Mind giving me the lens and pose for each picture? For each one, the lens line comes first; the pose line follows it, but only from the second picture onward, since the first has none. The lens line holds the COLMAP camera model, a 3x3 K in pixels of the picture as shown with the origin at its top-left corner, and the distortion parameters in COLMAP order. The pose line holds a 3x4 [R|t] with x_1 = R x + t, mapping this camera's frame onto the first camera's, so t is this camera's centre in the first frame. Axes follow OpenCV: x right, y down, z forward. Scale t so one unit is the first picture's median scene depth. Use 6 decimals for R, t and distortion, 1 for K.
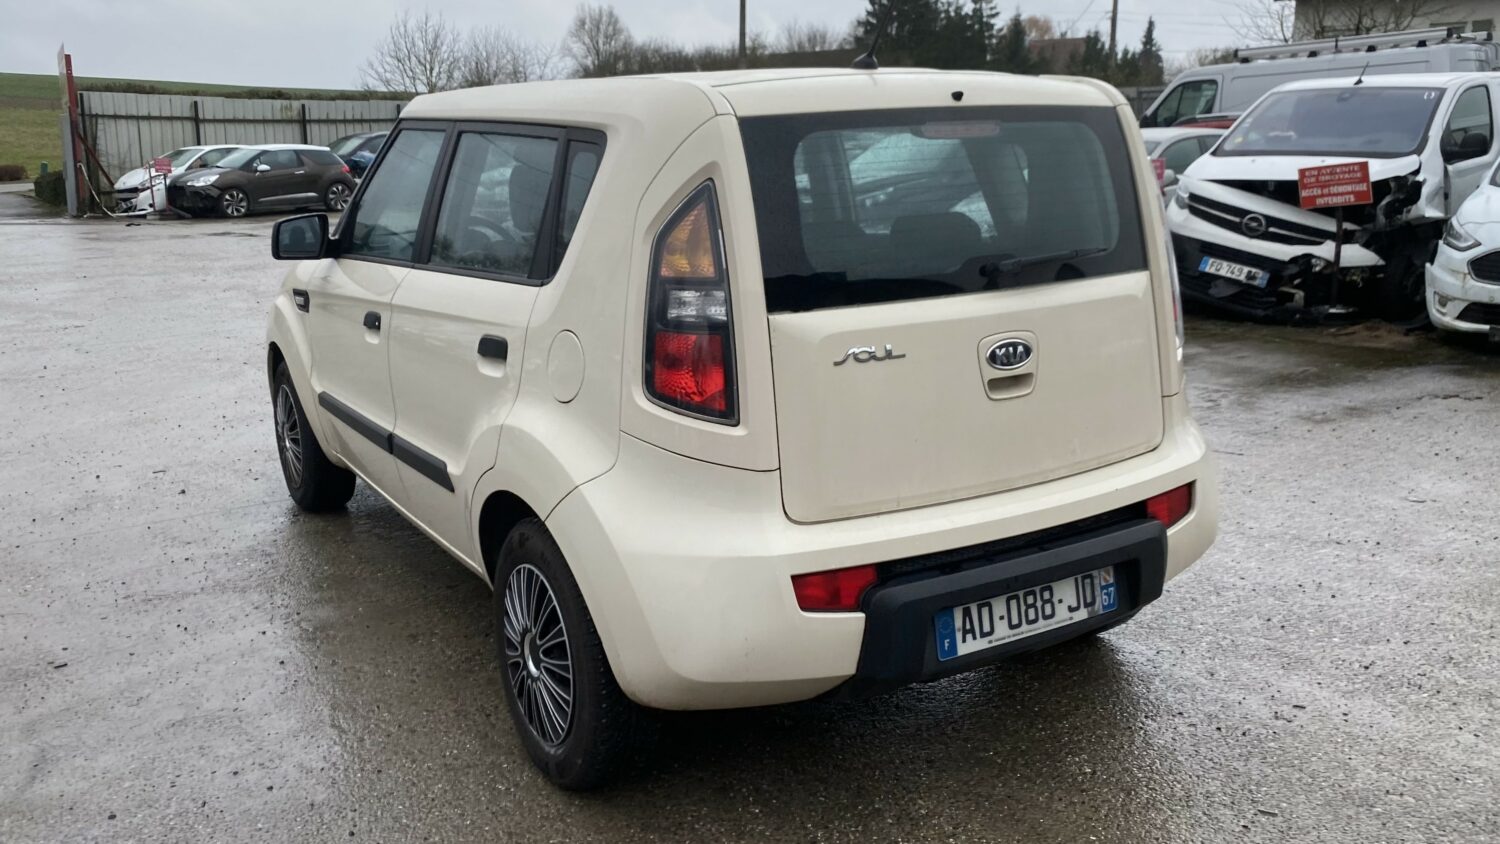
lens RADIAL K [[1167.9, 0, 715.1], [0, 1167.9, 420.4], [0, 0, 1]] dist [0.000036, -0.001579]
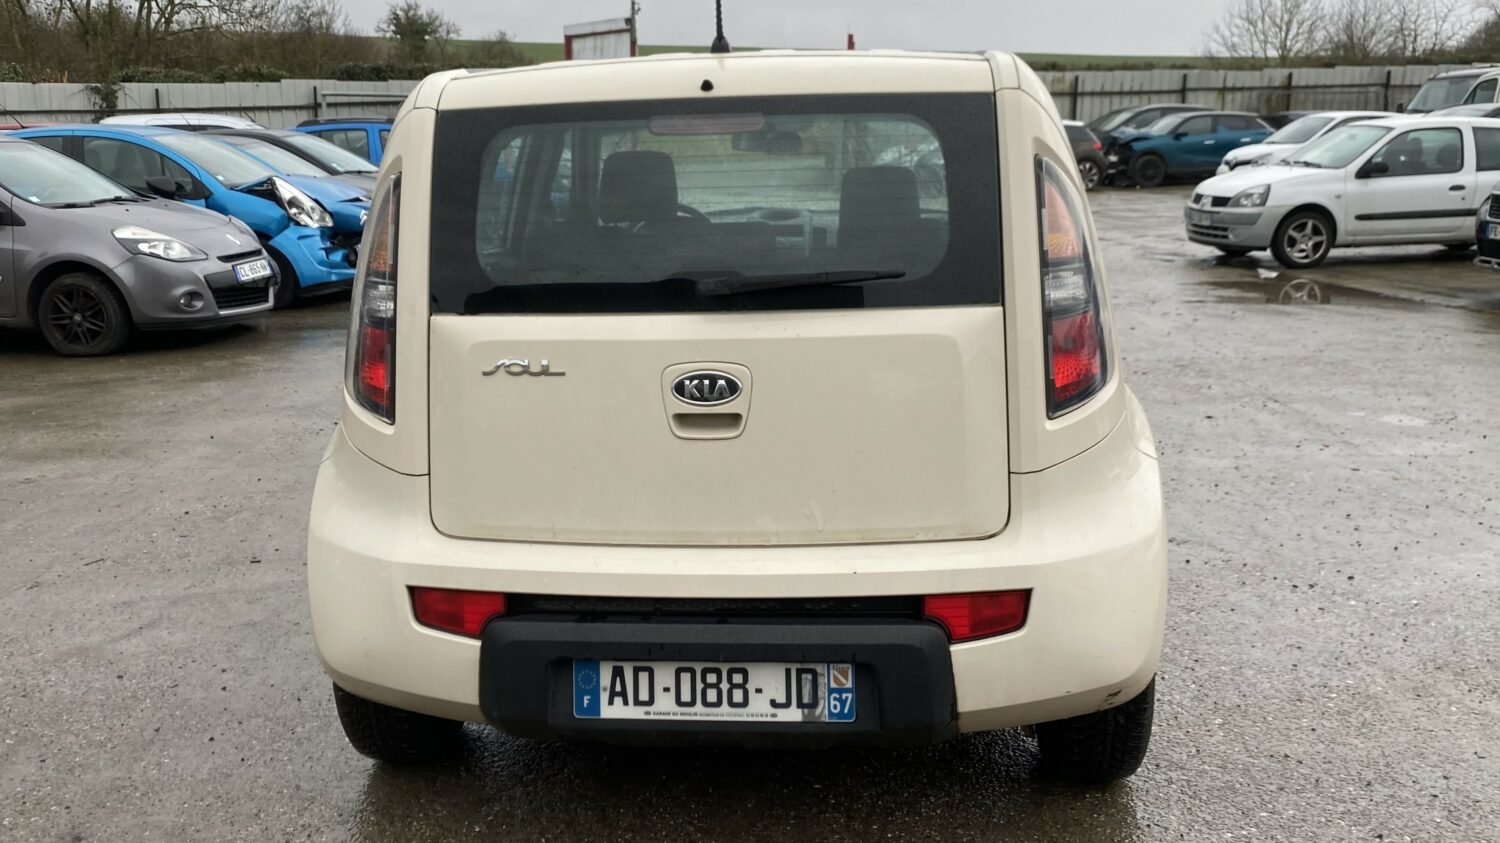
lens RADIAL K [[1269.0, 0, 726.7], [0, 1269.0, 427.0], [0, 0, 1]] dist [0.097309, -0.222380]
pose [[0.832090, 0.130485, -0.539073, 0.768890], [-0.128336, 0.990852, 0.041746, -0.068768], [0.539589, 0.034446, 0.841224, 0.225783]]
